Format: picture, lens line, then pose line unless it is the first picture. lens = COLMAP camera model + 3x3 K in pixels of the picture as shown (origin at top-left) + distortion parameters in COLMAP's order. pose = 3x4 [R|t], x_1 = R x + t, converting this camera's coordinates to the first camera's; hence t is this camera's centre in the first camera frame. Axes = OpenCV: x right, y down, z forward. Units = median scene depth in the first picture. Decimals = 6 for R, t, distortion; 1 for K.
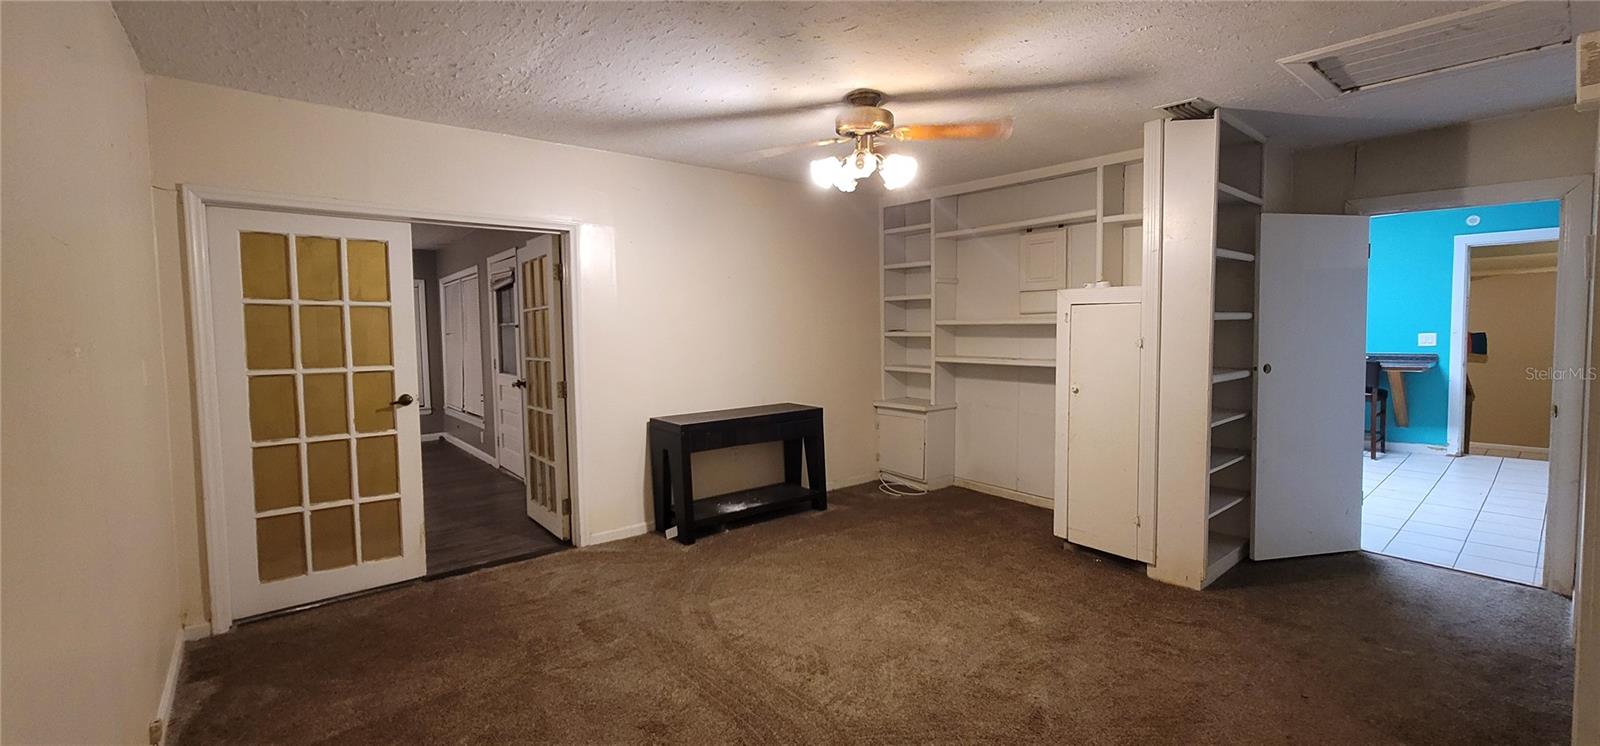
lens RADIAL K [[645.8, 0, 806.9], [0, 645.8, 362.1], [0, 0, 1]] dist [-0.002434, -0.000244]
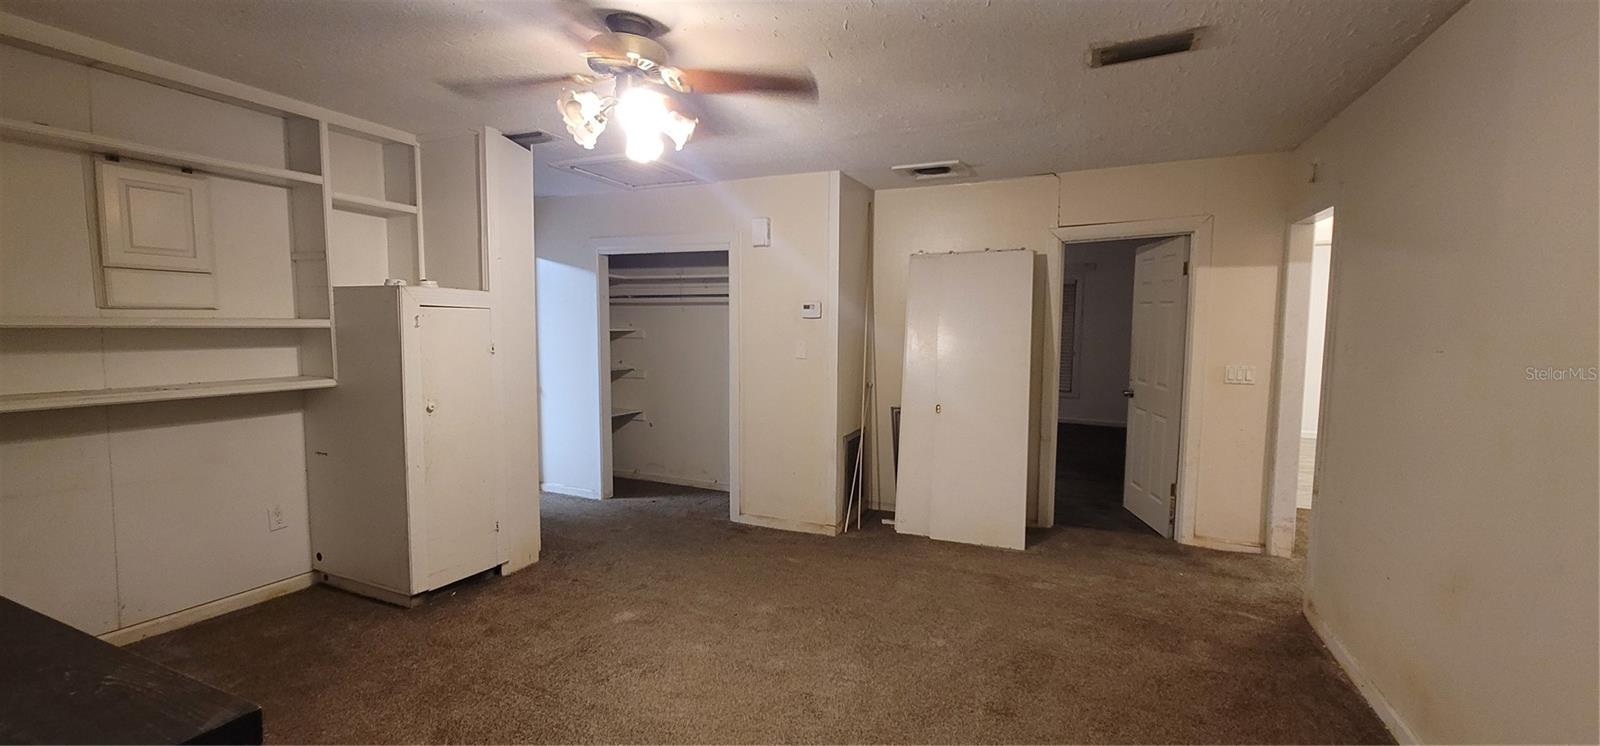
lens RADIAL K [[645.8, 0, 800.3], [0, 645.8, 373.8], [0, 0, 1]] dist [-0.002434, -0.000244]
pose [[-0.432086, -0.063219, 0.899614, -0.586341], [0.042709, 0.994986, 0.090434, -0.060530], [-0.900821, 0.077497, -0.427219, 1.008094]]
